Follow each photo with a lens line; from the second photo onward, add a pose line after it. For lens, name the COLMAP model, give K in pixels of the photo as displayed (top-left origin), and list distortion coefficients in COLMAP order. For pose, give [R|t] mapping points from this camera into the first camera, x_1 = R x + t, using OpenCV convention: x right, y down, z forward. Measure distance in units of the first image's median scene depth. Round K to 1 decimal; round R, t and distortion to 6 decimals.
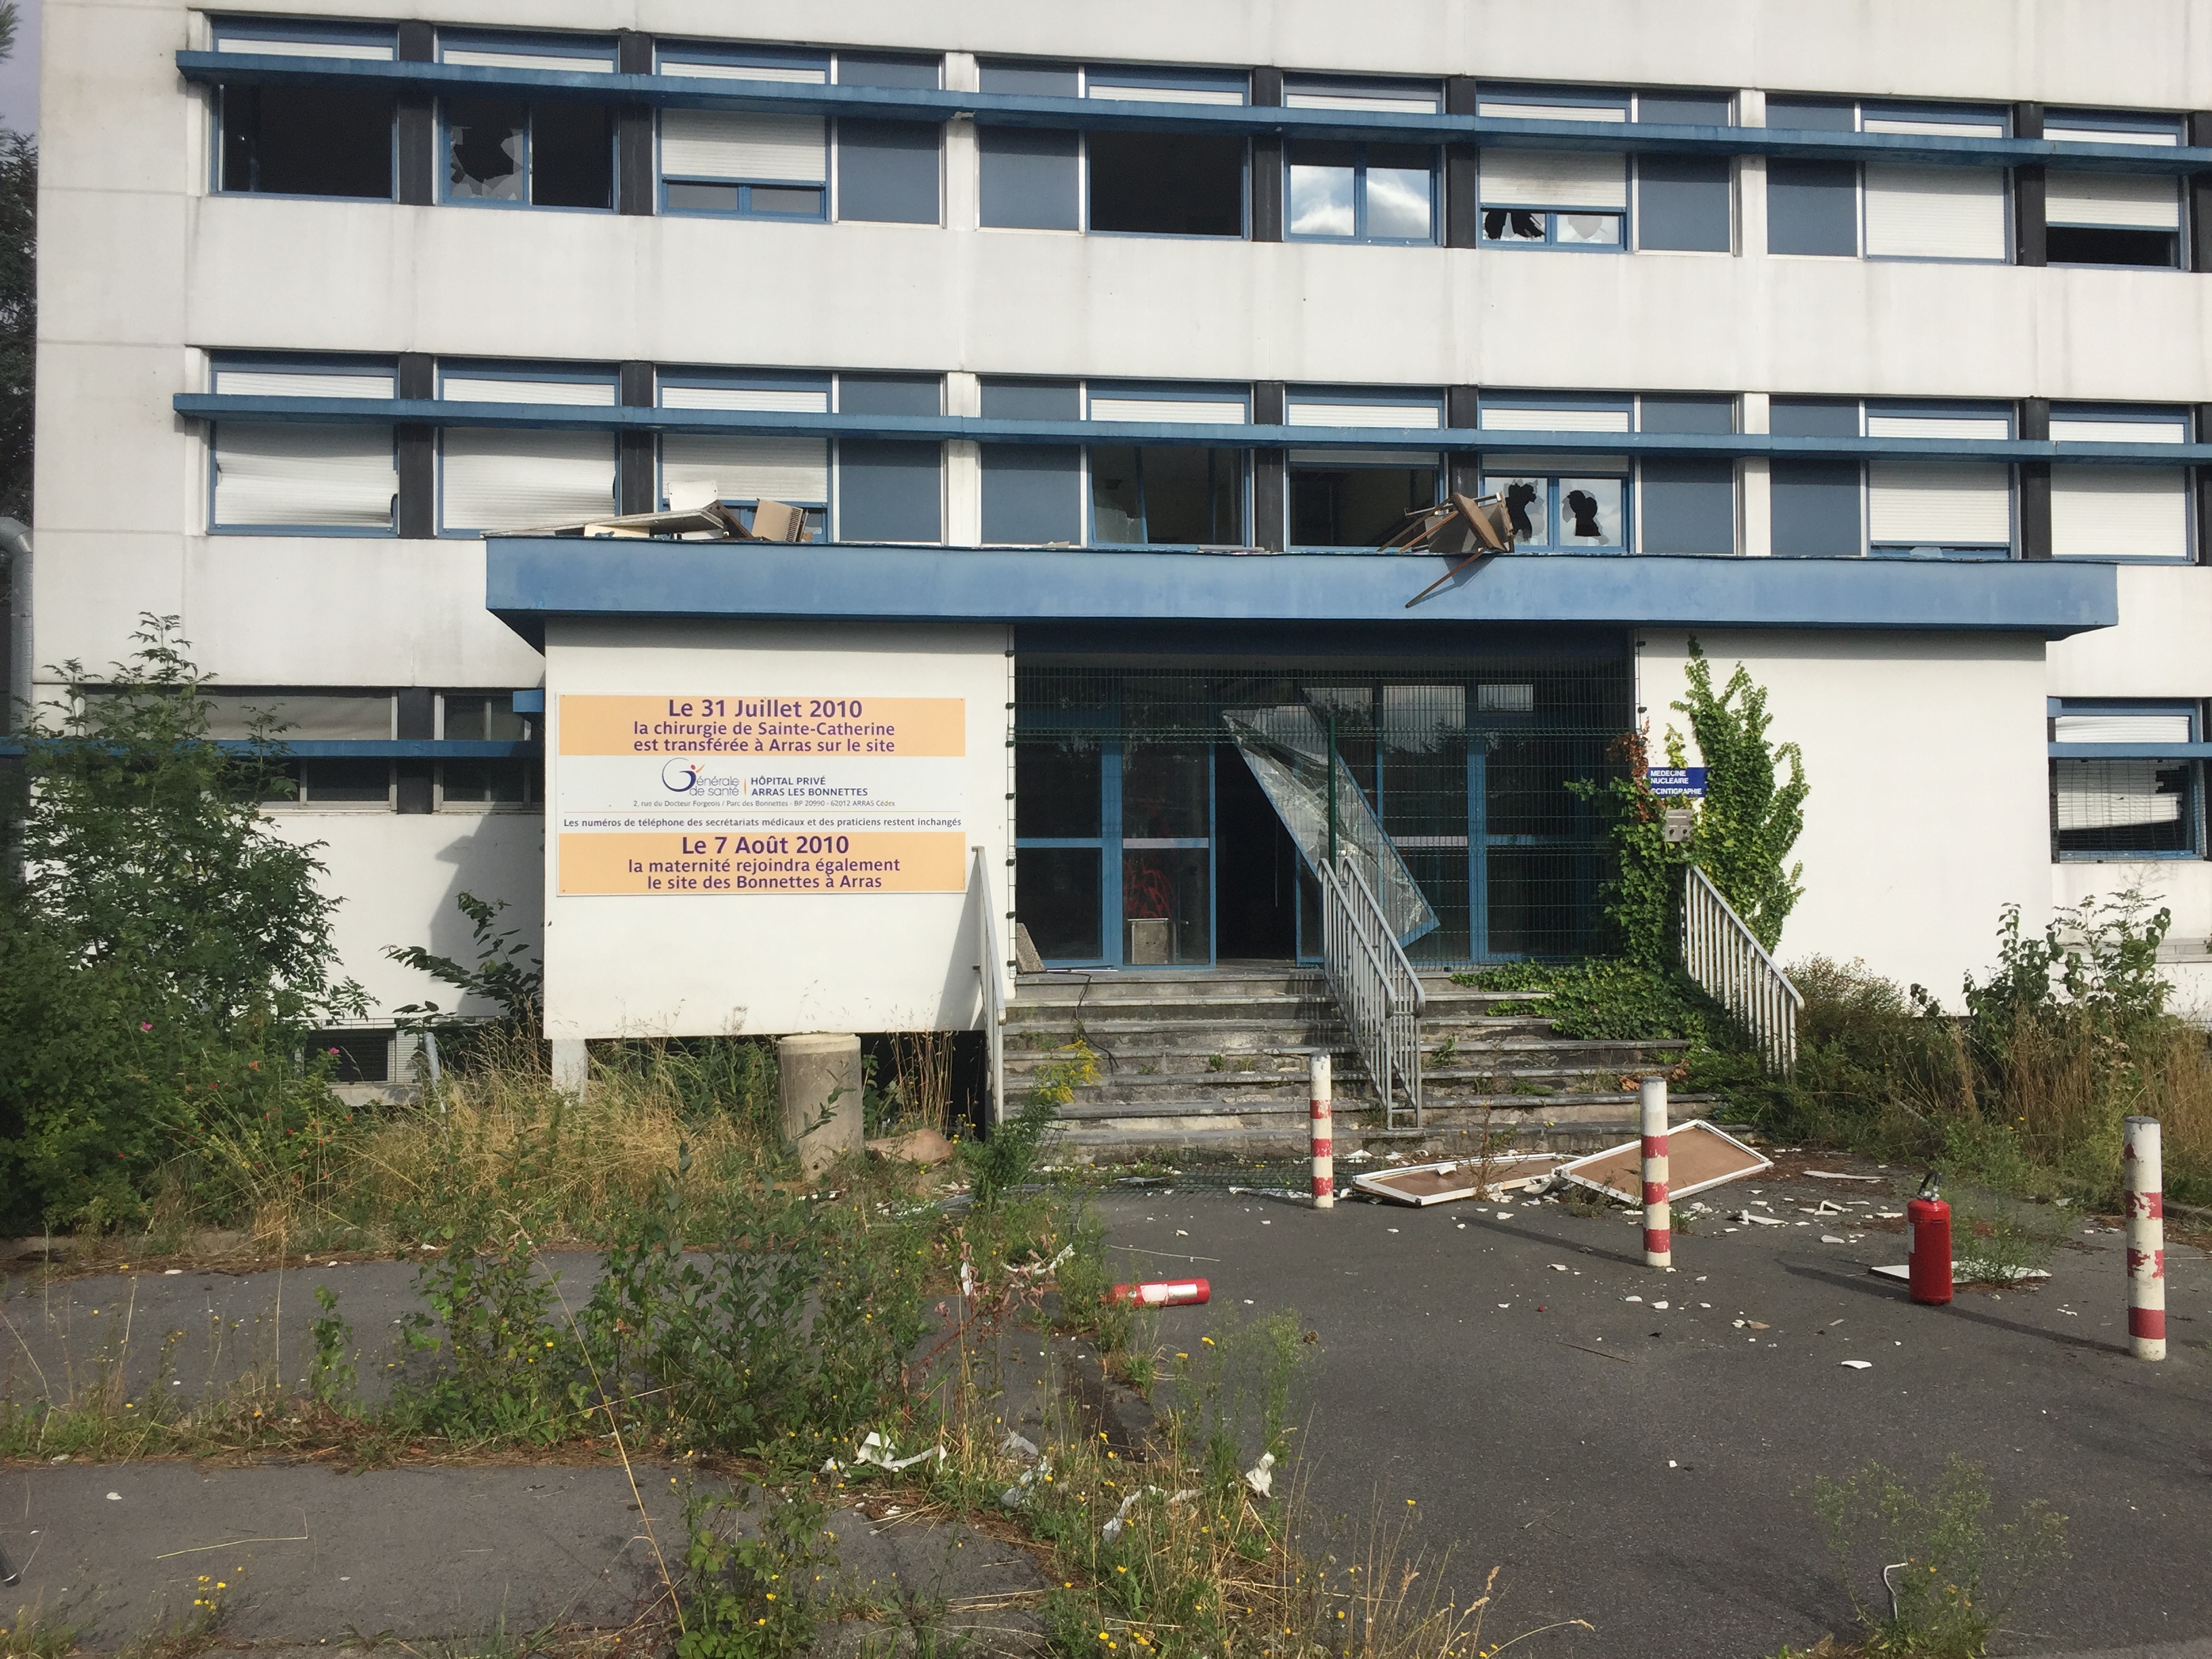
lens RADIAL K [[1869.5, 0, 1107.7], [0, 1869.5, 827.7], [0, 0, 1]] dist [0.038546, -0.005820]
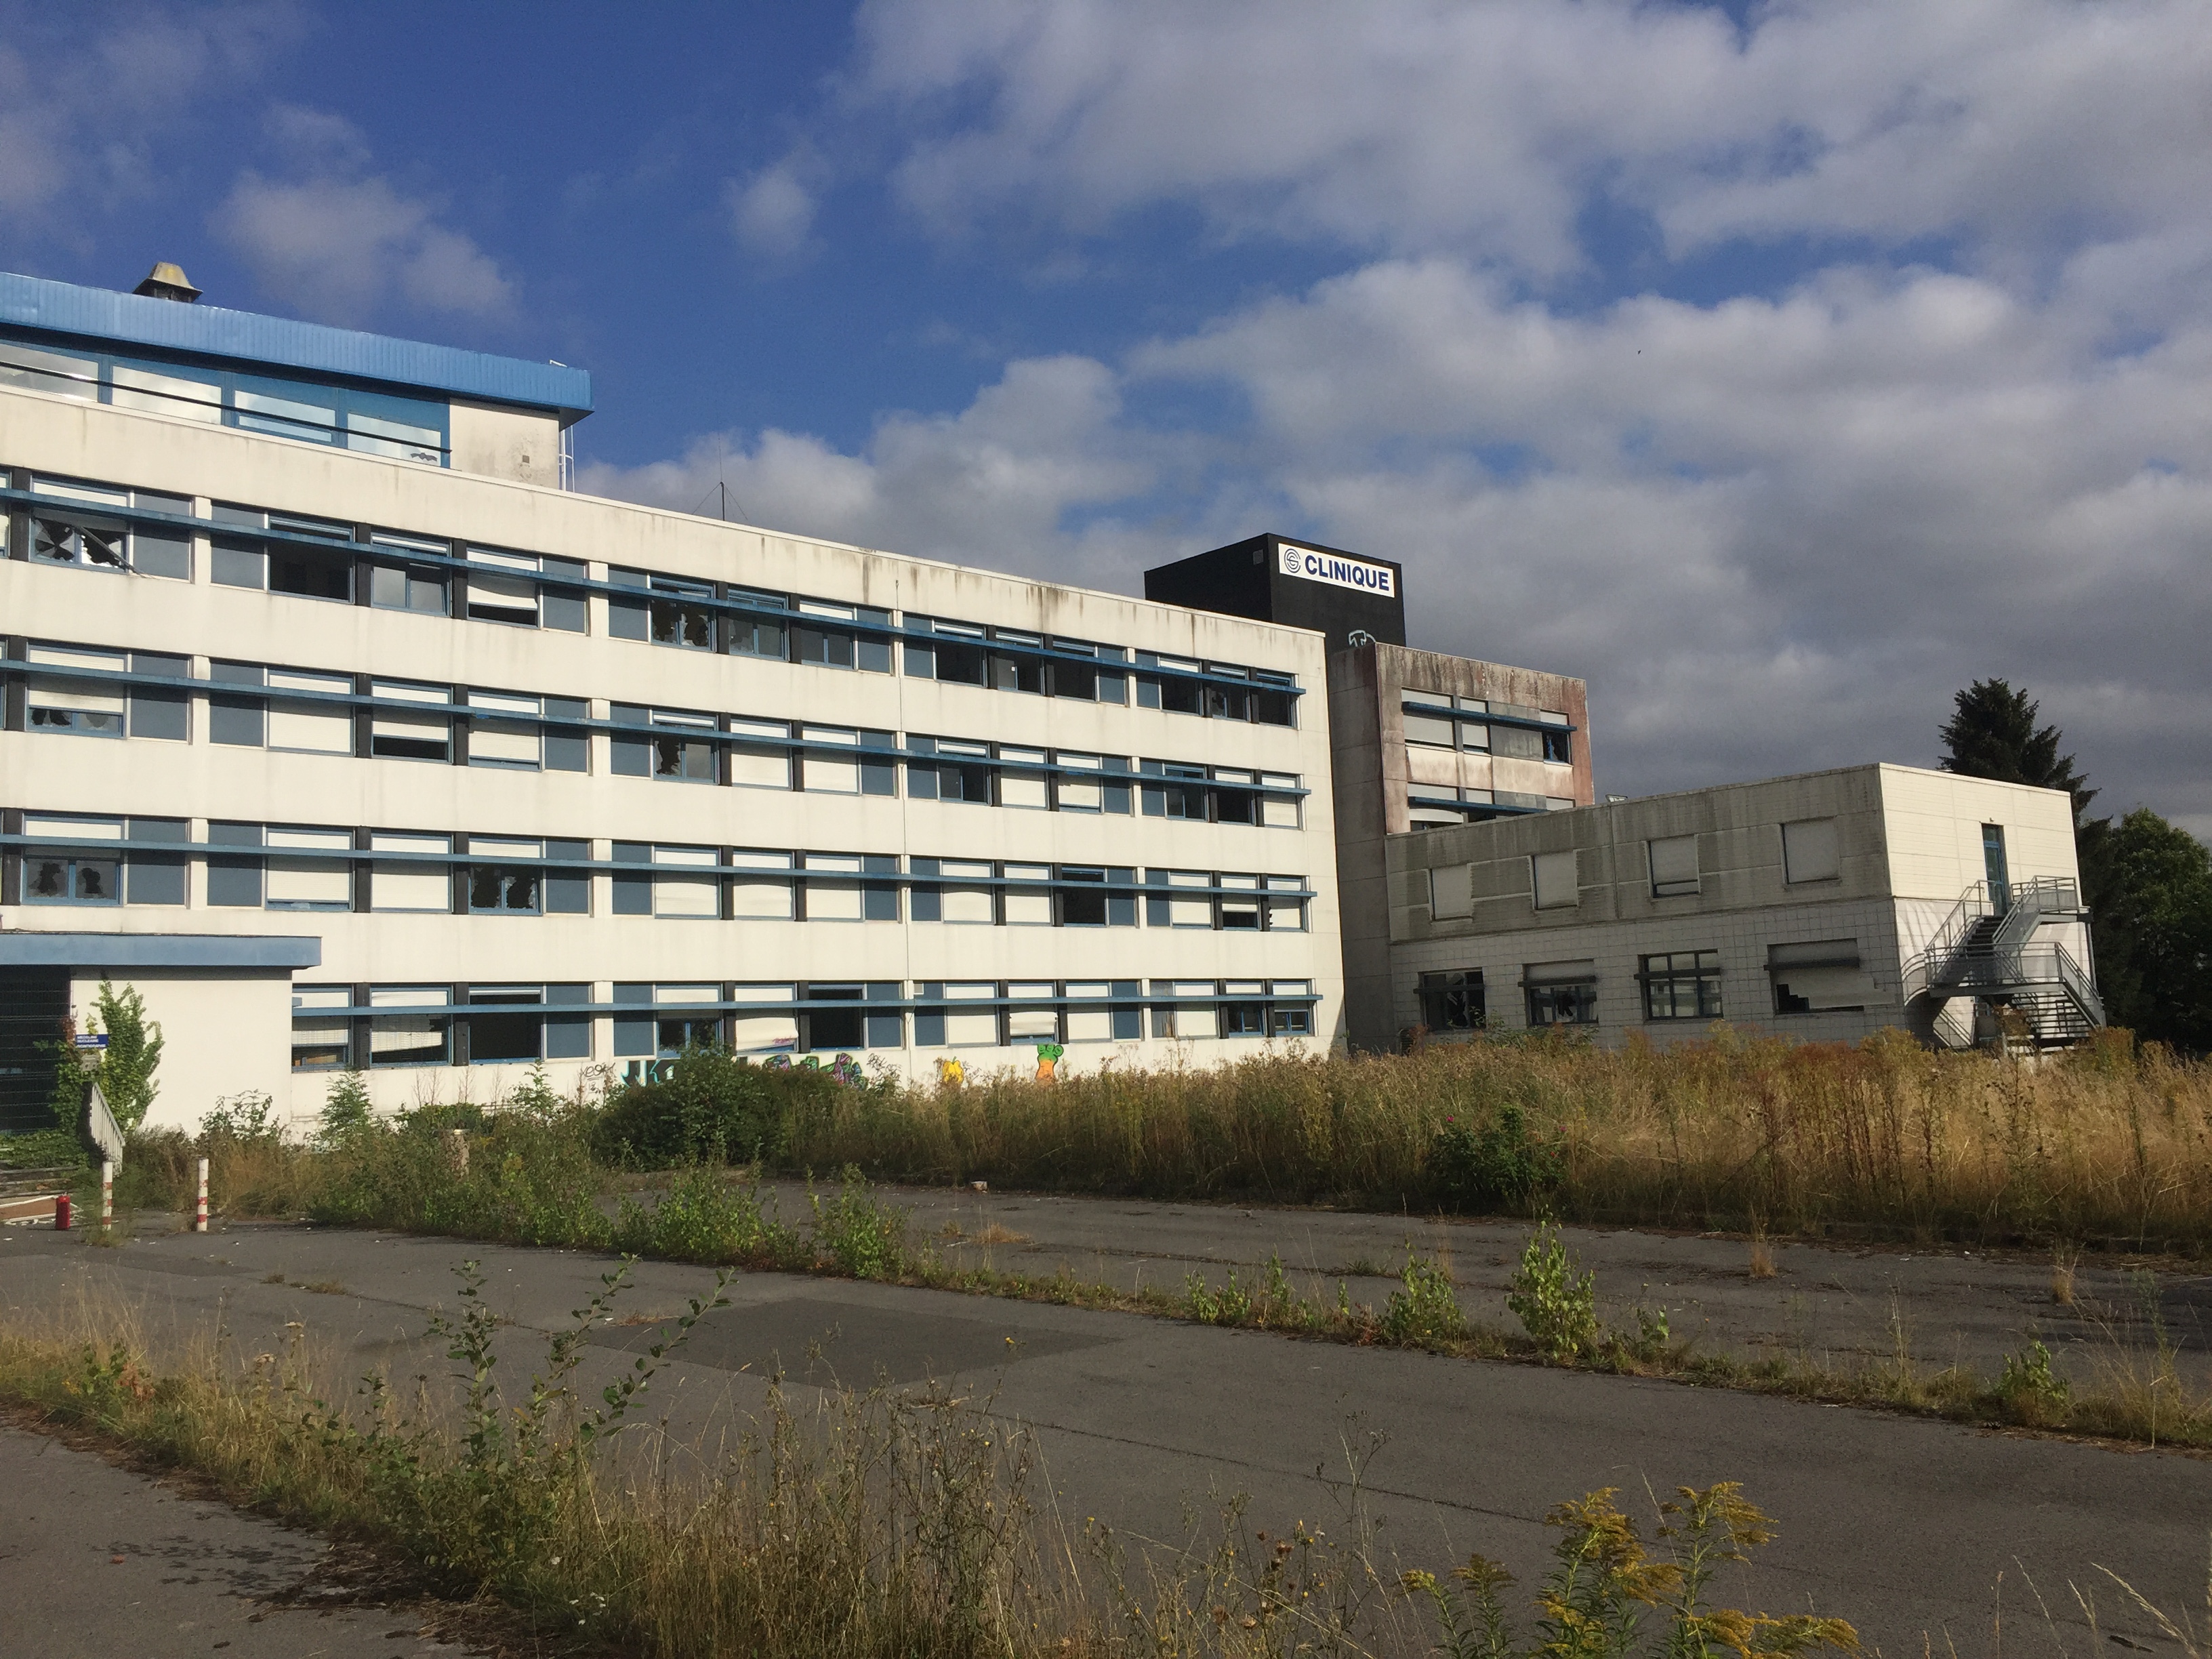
lens RADIAL K [[1869.5, 0, 1110.1], [0, 1869.5, 821.5], [0, 0, 1]] dist [0.038546, -0.005820]
pose [[0.810391, 0.046999, 0.584001, -0.015265], [0.015723, 0.994674, -0.101866, -0.035698], [-0.585678, 0.091733, 0.805336, -1.351684]]
